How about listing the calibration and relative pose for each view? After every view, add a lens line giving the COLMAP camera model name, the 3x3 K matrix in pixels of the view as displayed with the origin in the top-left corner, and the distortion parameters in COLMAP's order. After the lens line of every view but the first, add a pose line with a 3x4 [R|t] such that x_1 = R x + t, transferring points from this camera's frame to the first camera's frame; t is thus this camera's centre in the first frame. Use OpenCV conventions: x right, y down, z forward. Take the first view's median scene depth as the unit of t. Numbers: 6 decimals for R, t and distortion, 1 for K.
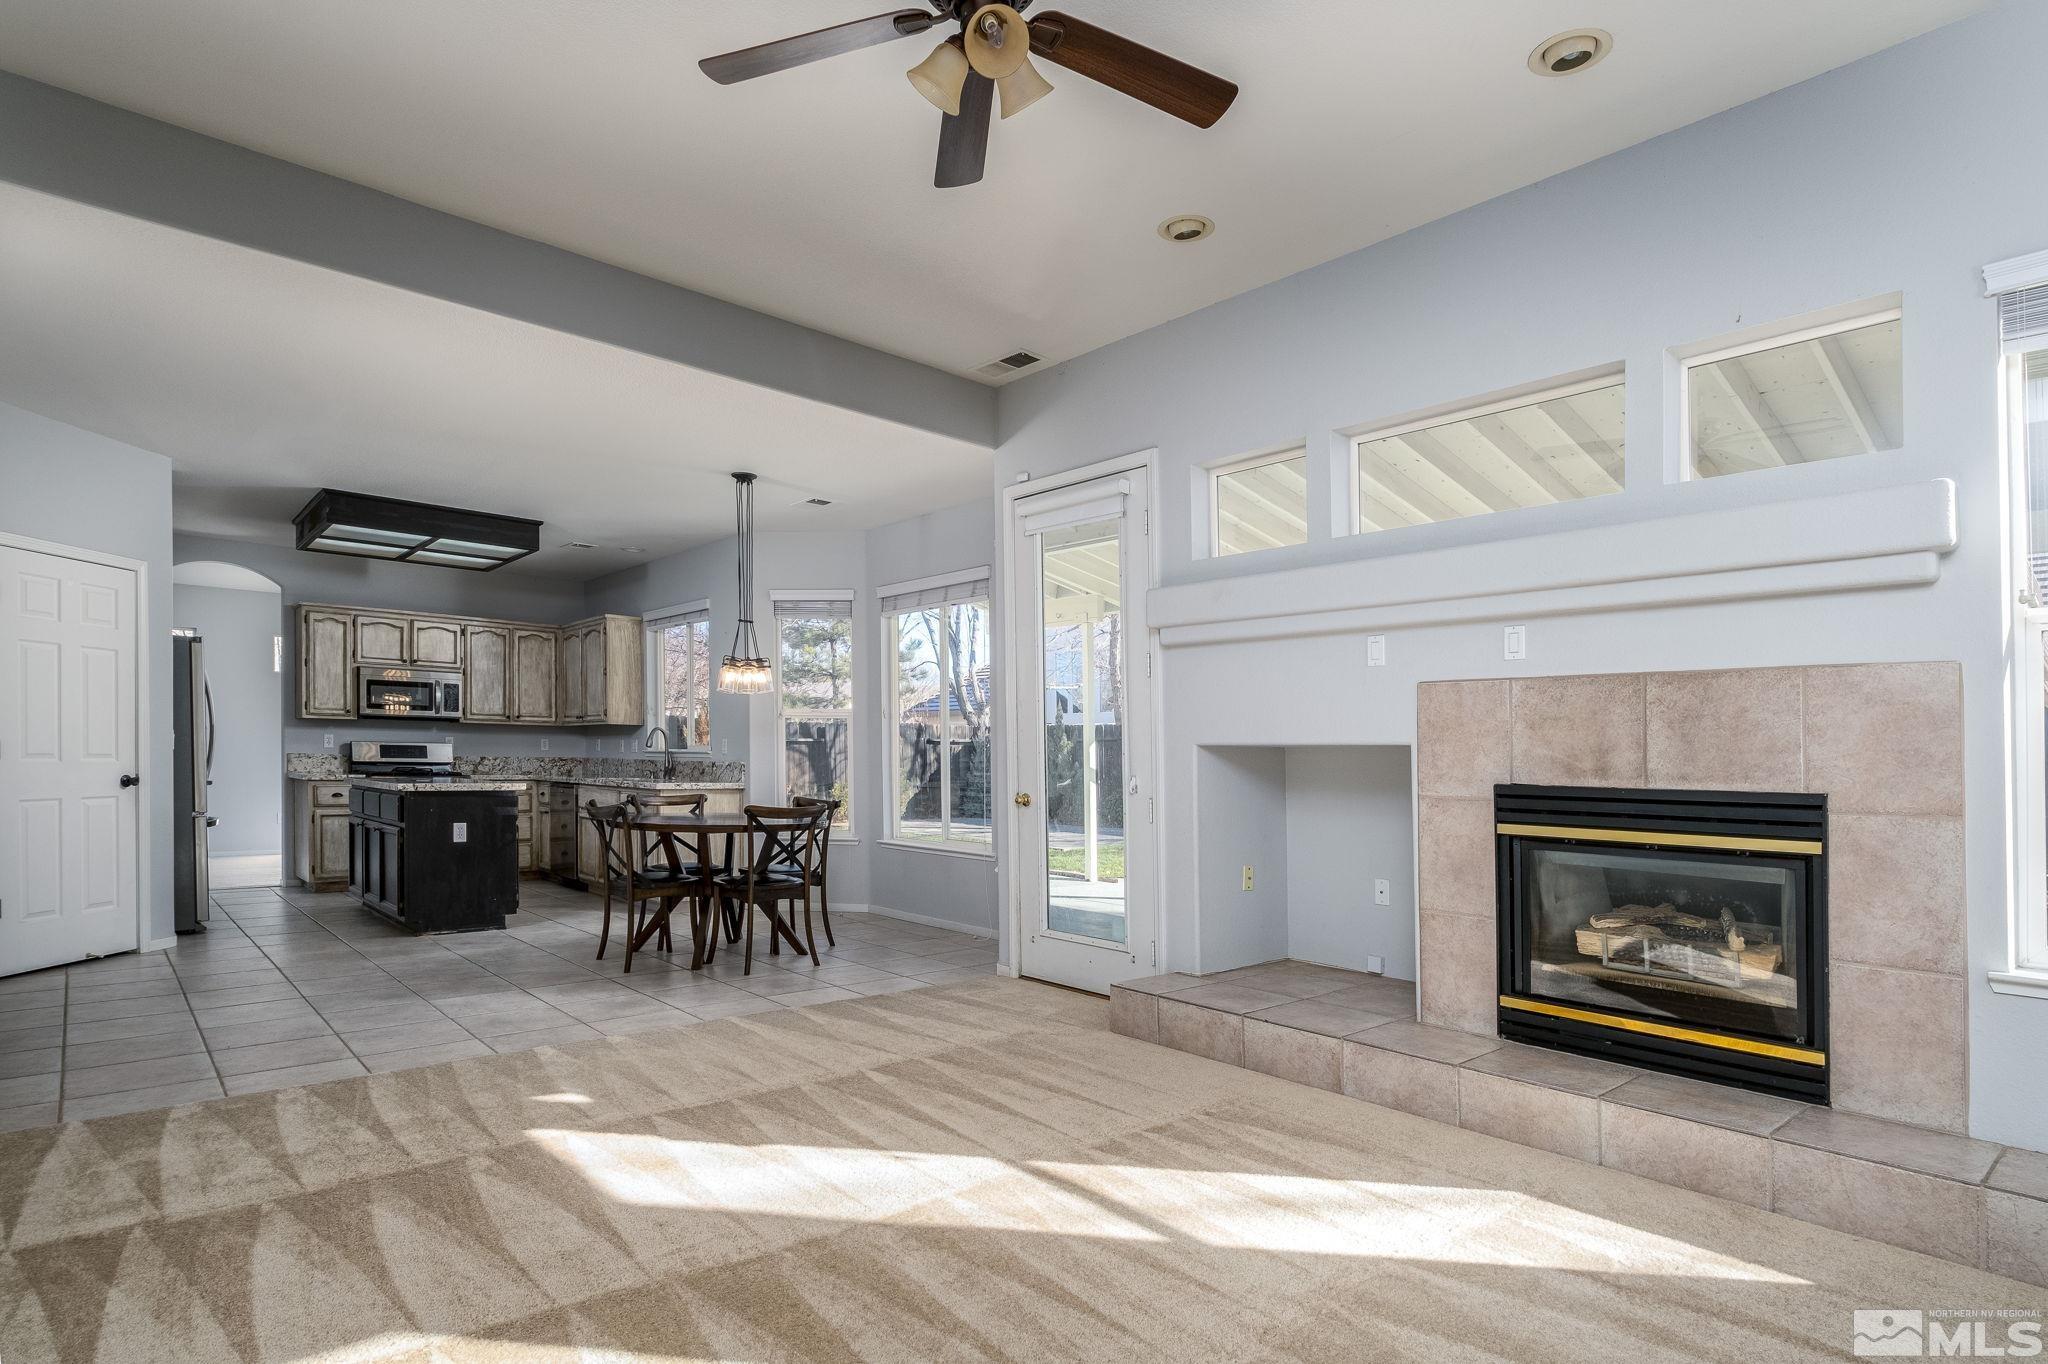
lens RADIAL K [[1098.0, 0, 1019.4], [0, 1098.0, 791.0], [0, 0, 1]] dist [0.000328, -0.000899]
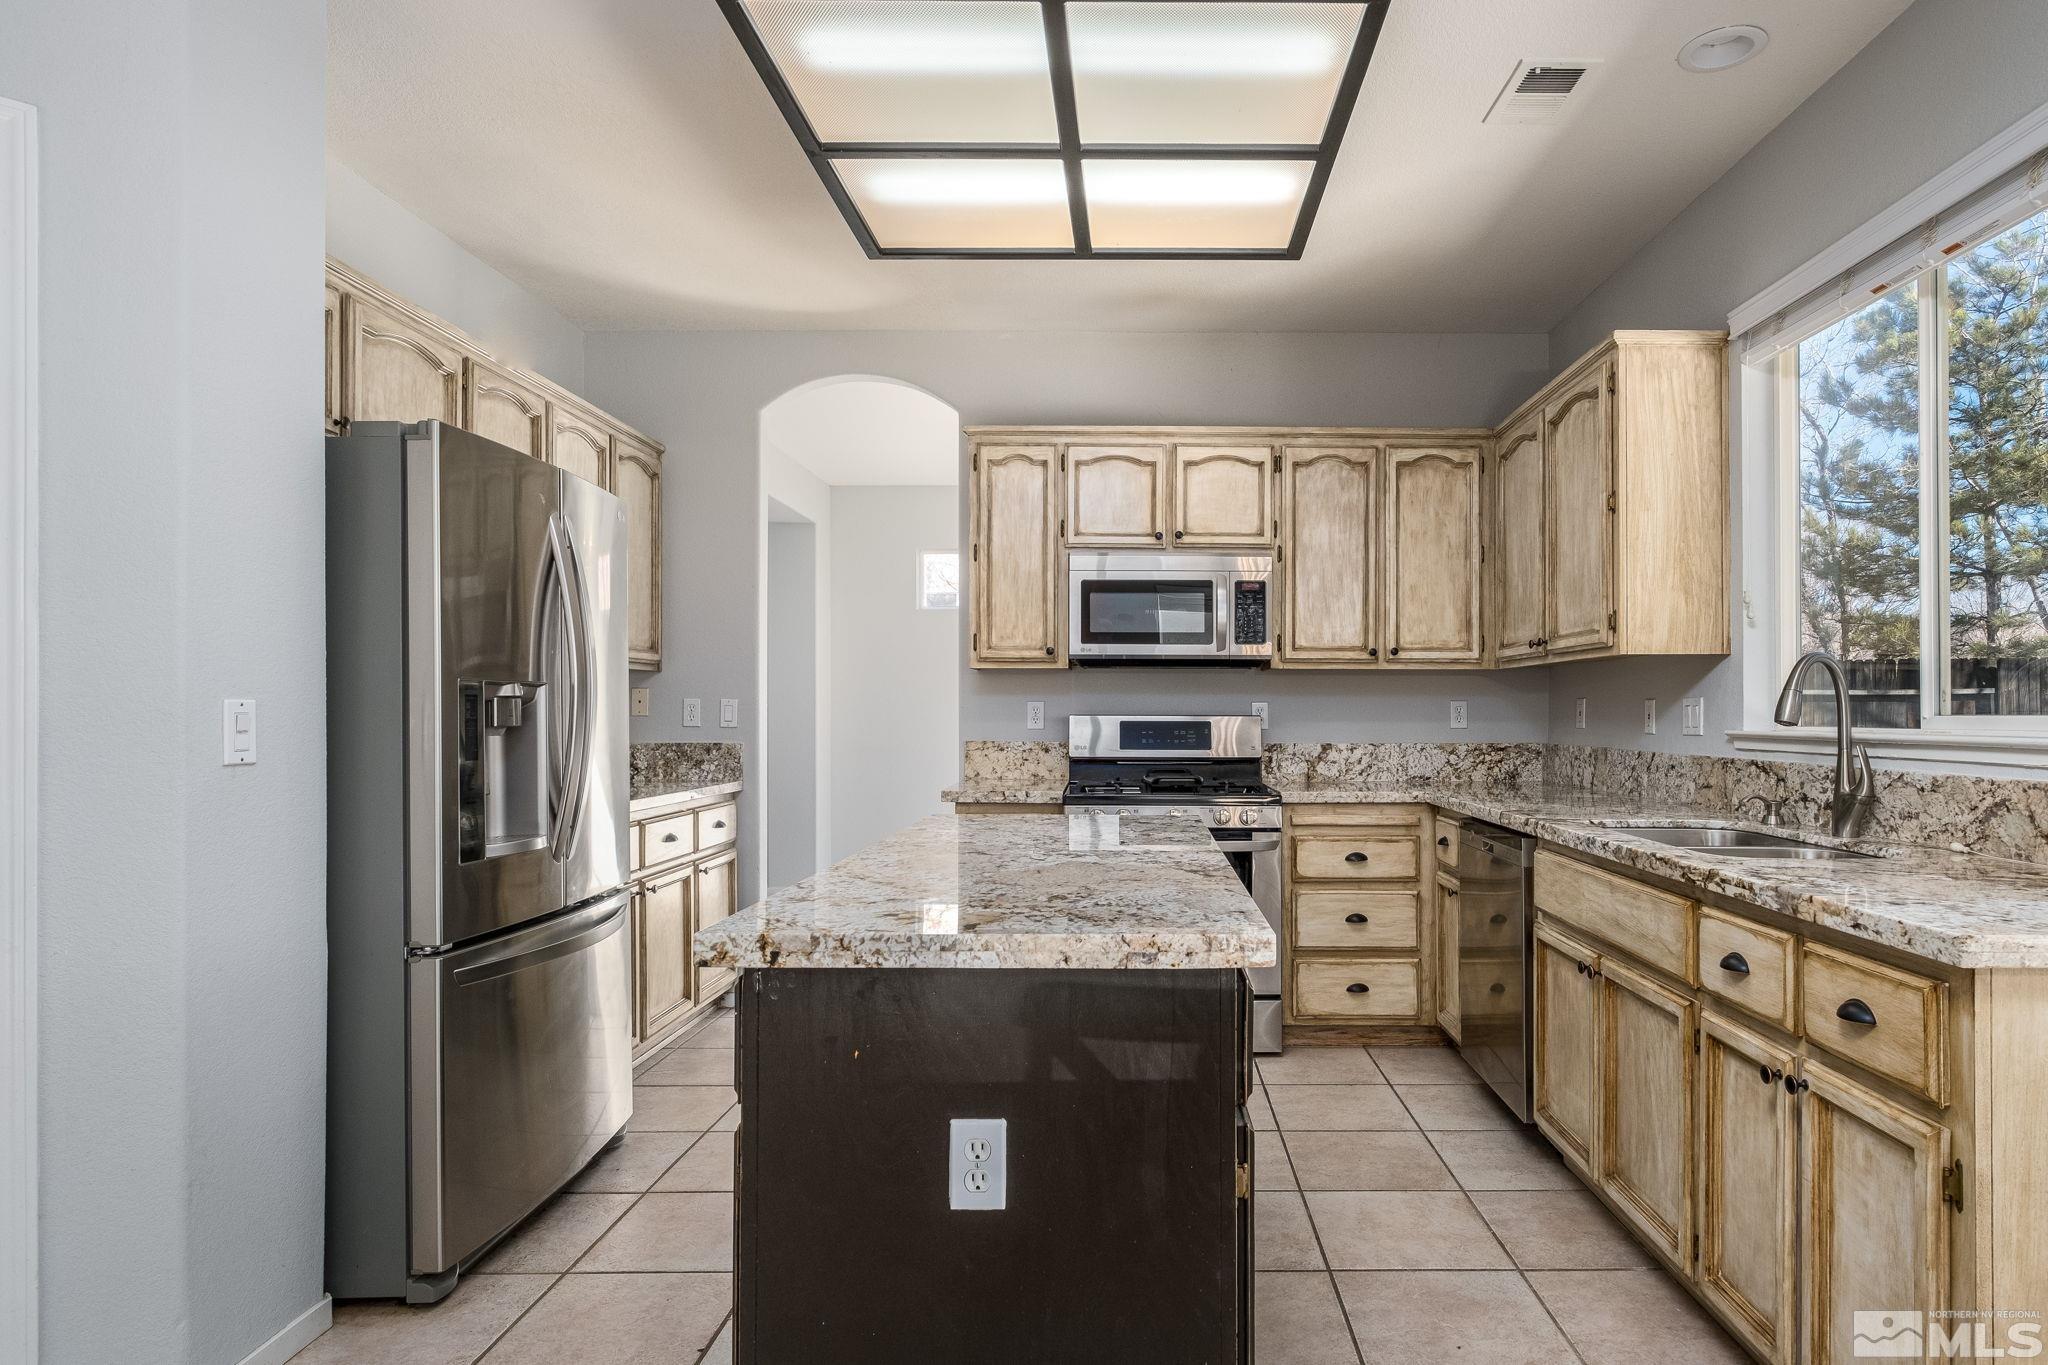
lens RADIAL K [[1143.6, 0, 1134.9], [0, 1143.6, 719.9], [0, 0, 1]] dist [0.006834, 0.000697]
pose [[0.755195, -0.009262, -0.655434, -0.262237], [-0.009302, 0.999648, -0.024844, -0.031151], [0.655434, 0.024859, 0.754843, 0.649715]]
